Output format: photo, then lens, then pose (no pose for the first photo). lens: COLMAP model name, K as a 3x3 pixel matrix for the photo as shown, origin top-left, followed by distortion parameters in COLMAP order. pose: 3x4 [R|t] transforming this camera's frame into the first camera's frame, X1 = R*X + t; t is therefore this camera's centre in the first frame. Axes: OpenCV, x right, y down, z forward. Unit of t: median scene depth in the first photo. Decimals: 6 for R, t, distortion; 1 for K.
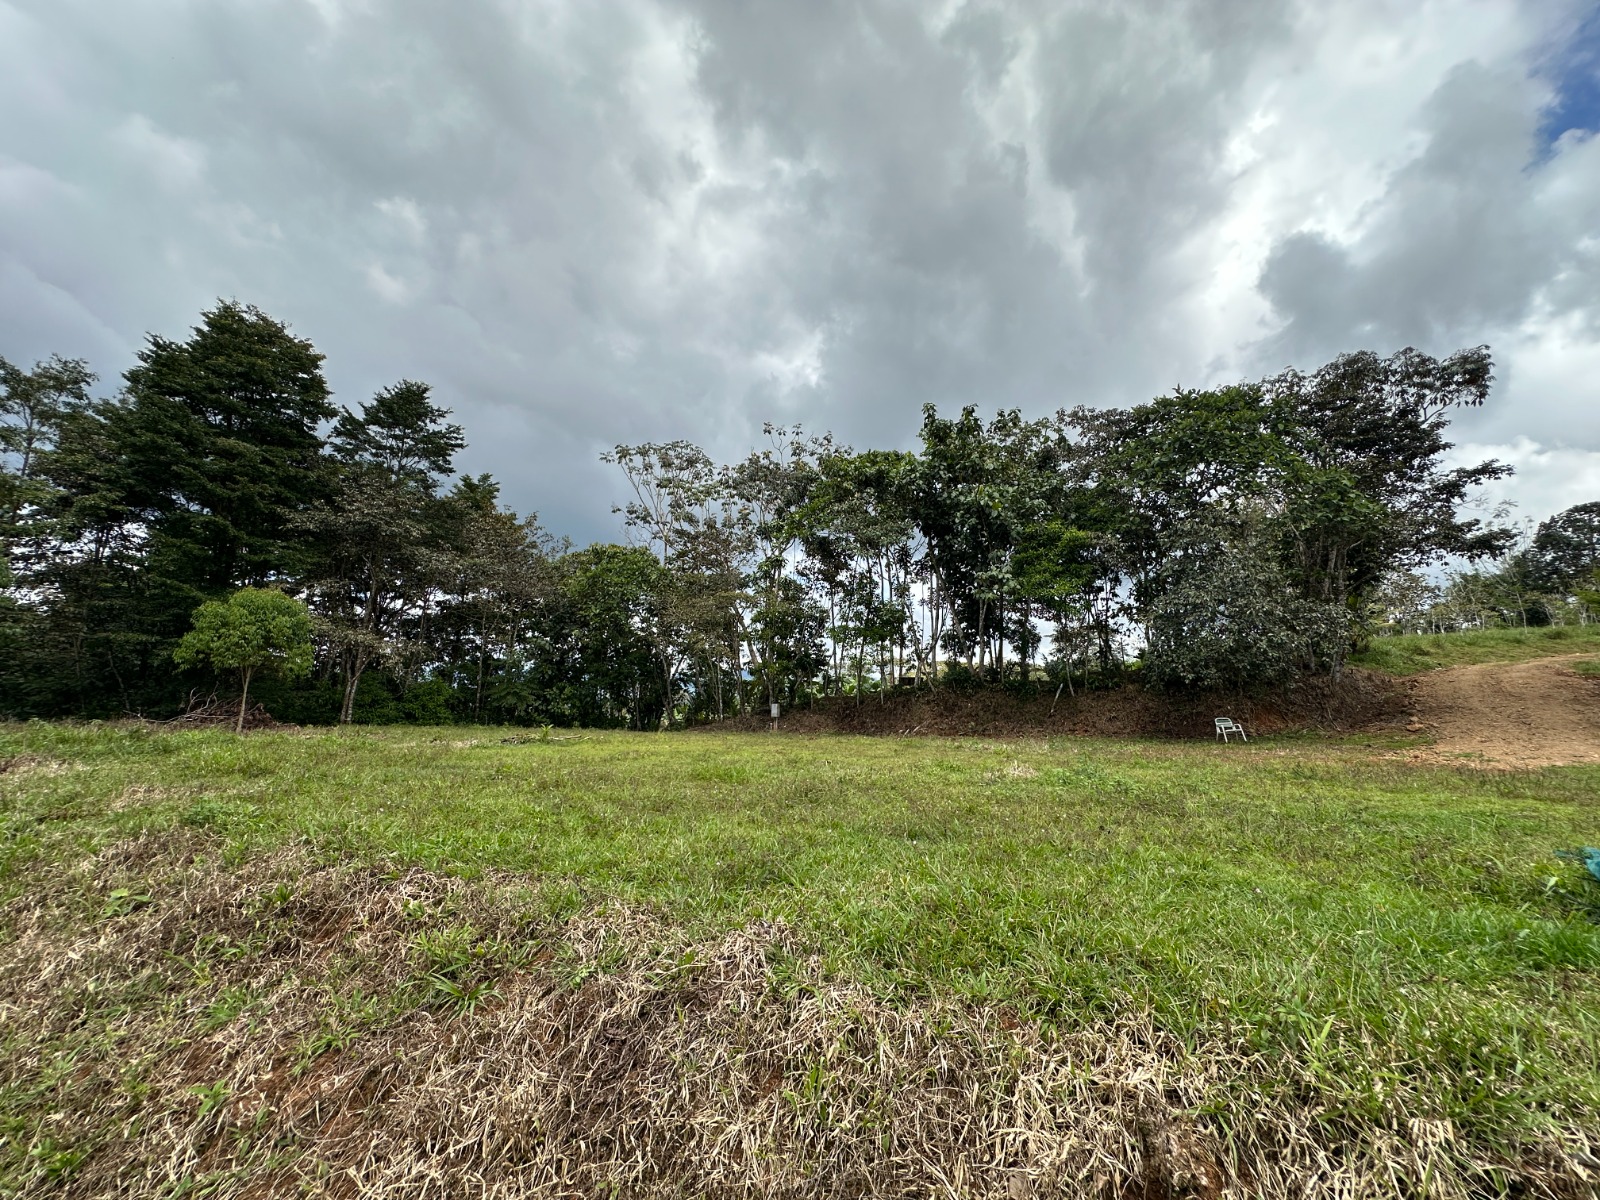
lens RADIAL K [[638.6, 0, 800.0], [0, 638.6, 600.0], [0, 0, 1]] dist [0.000058, -0.000009]
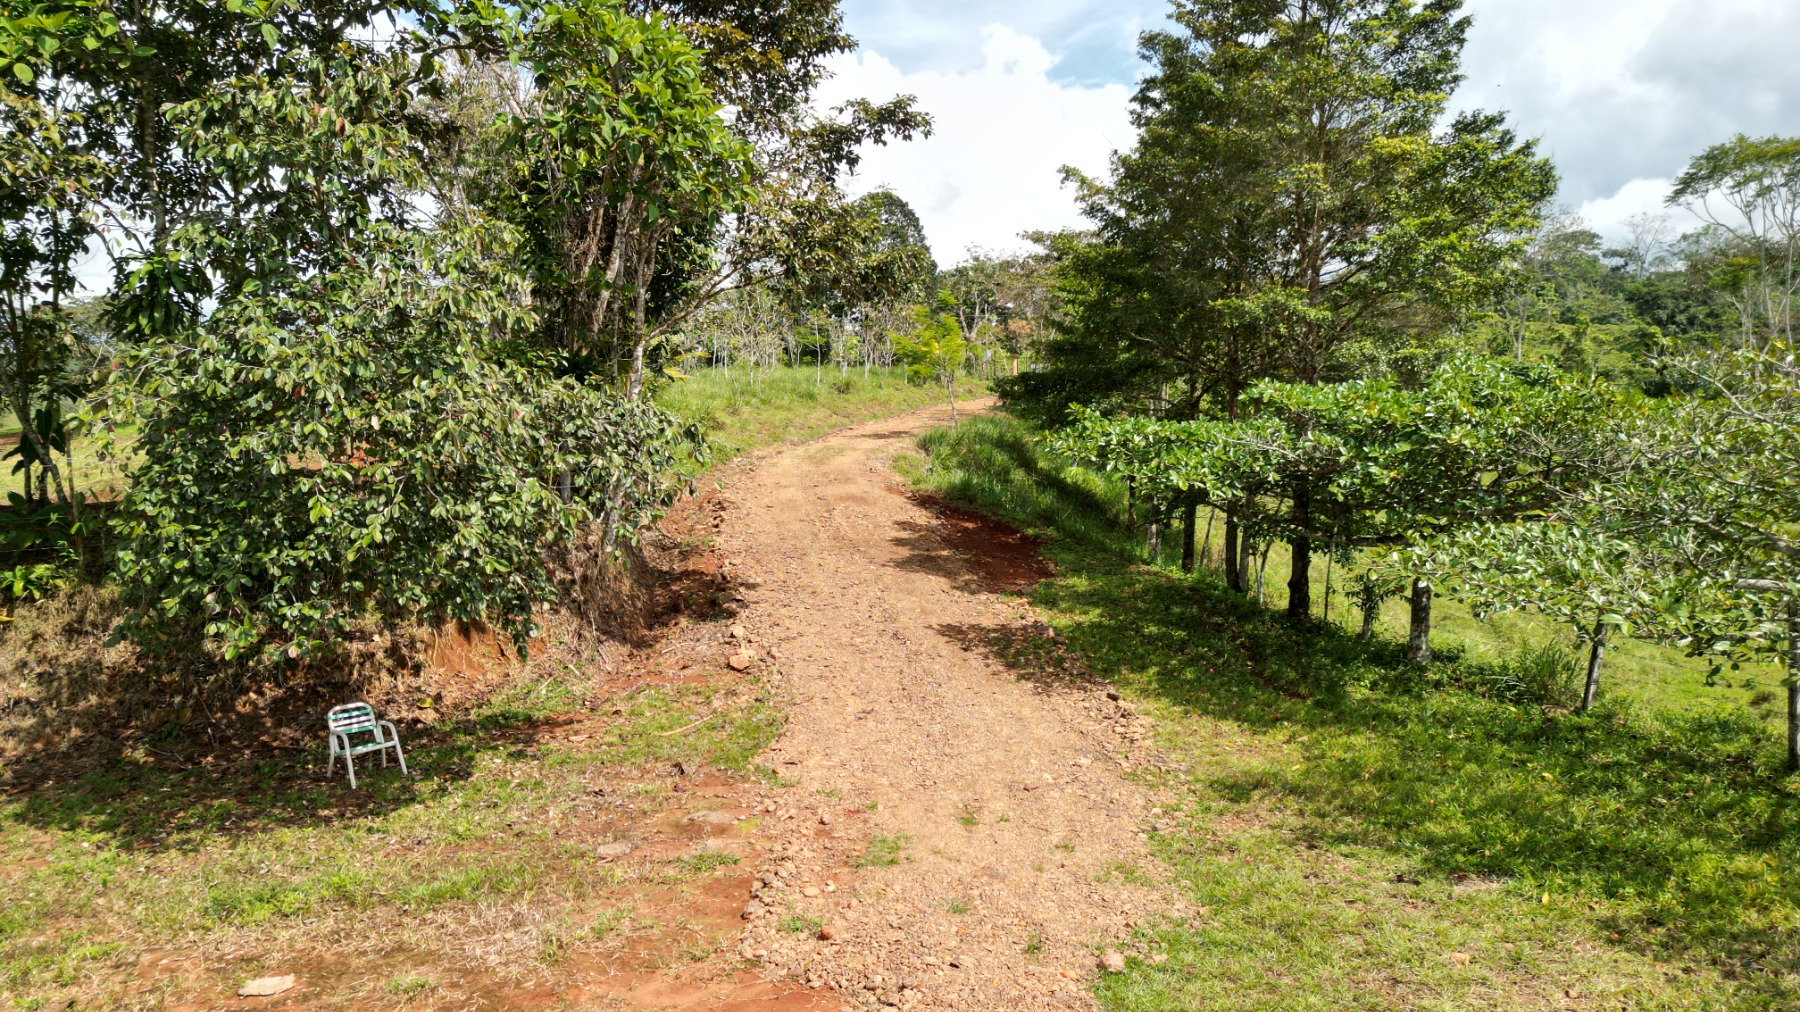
lens RADIAL K [[1304.5, 0, 900.0], [0, 1304.5, 506.0], [0, 0, 1]] dist [0.046559, -0.002227]
pose [[0.591471, -0.035499, 0.805544, 0.209891], [-0.125080, 0.982898, 0.135155, -0.036967], [-0.796565, -0.180698, 0.576916, 0.293363]]
